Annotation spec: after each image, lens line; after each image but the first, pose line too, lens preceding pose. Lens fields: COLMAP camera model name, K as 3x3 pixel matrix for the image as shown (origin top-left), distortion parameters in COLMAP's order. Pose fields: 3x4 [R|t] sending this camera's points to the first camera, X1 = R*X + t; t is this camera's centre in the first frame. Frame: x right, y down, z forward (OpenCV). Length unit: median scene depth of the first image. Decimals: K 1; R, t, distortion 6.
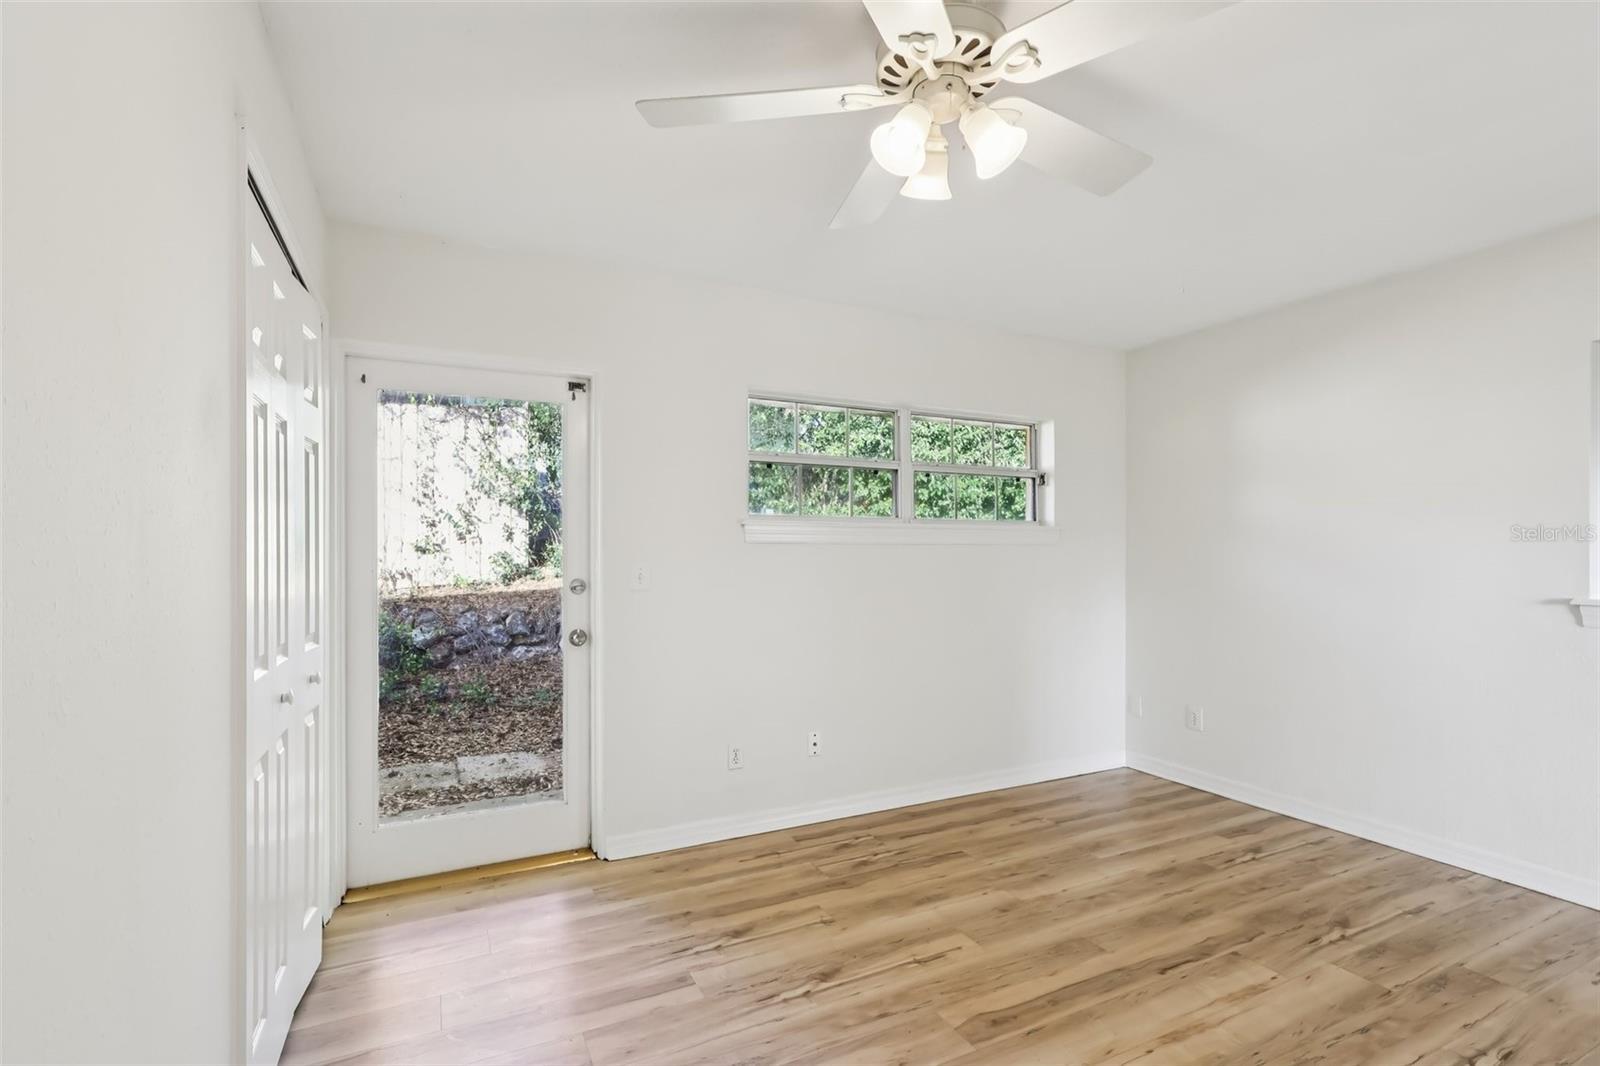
lens RADIAL K [[746.8, 0, 795.3], [0, 746.8, 537.3], [0, 0, 1]] dist [-0.000688, 0.001247]
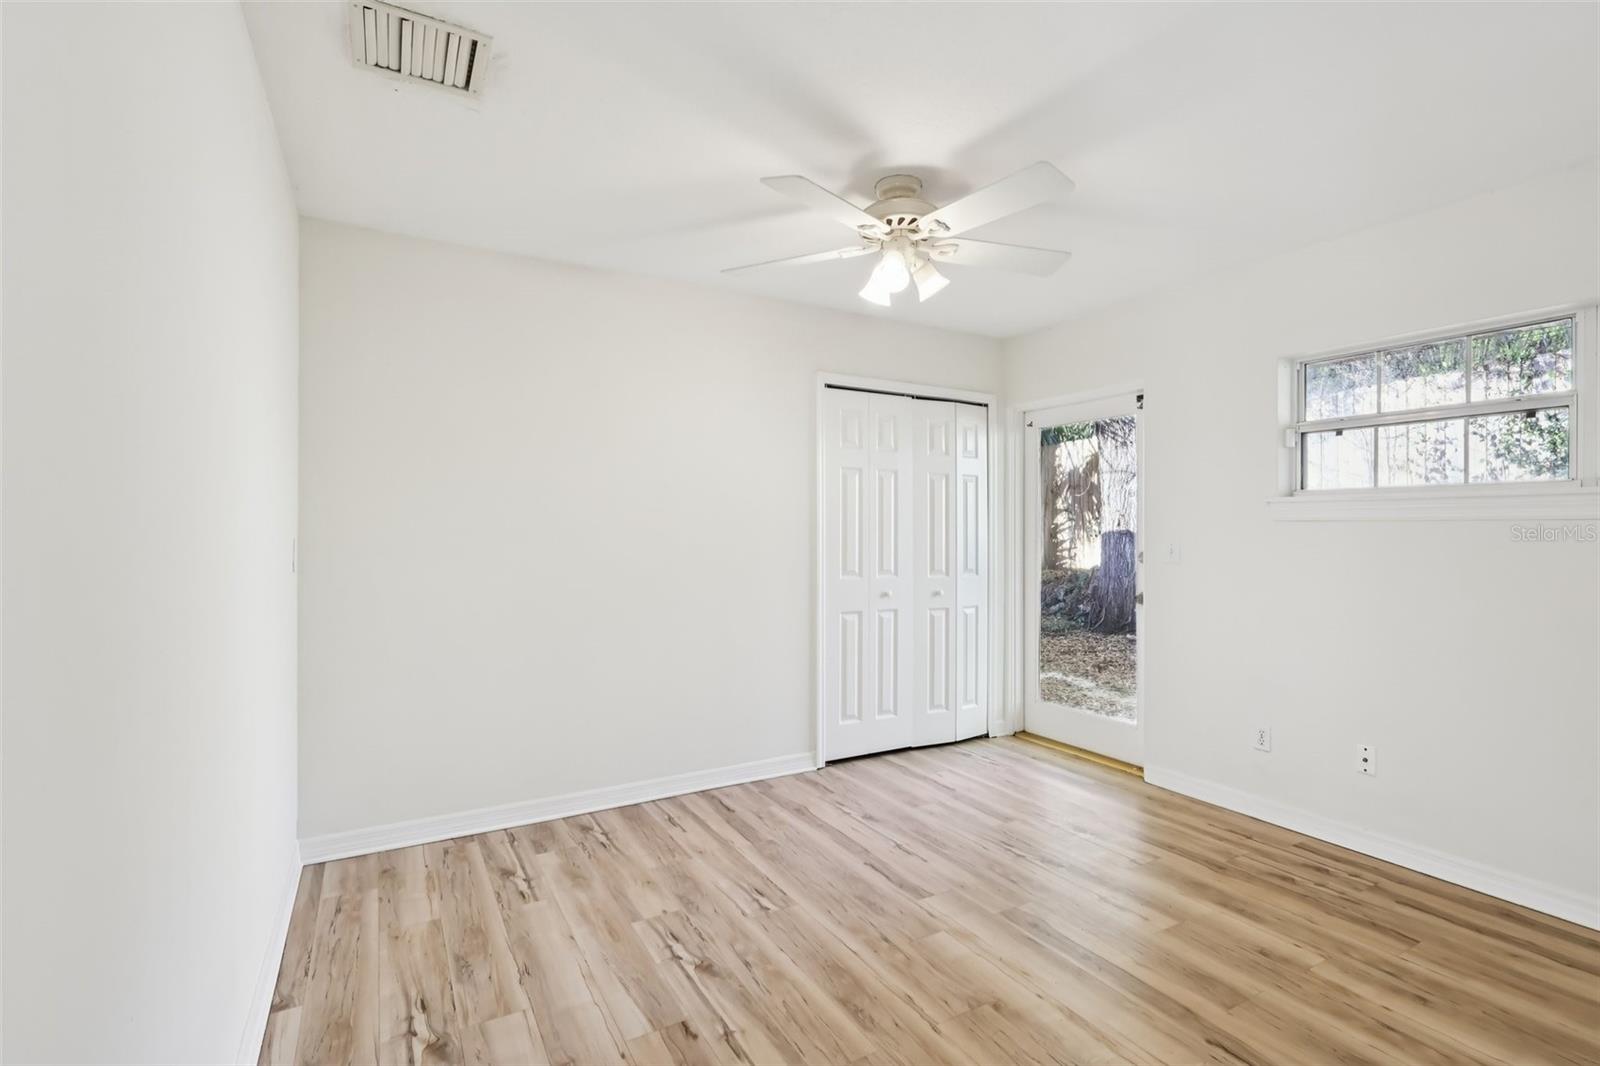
lens RADIAL K [[746.8, 0, 795.3], [0, 746.8, 537.3], [0, 0, 1]] dist [-0.000688, 0.001247]
pose [[0.029857, 0.002521, -0.999551, 0.941346], [0.024287, 0.999700, 0.003247, 0.011528], [0.999259, -0.024373, 0.029787, 0.388467]]
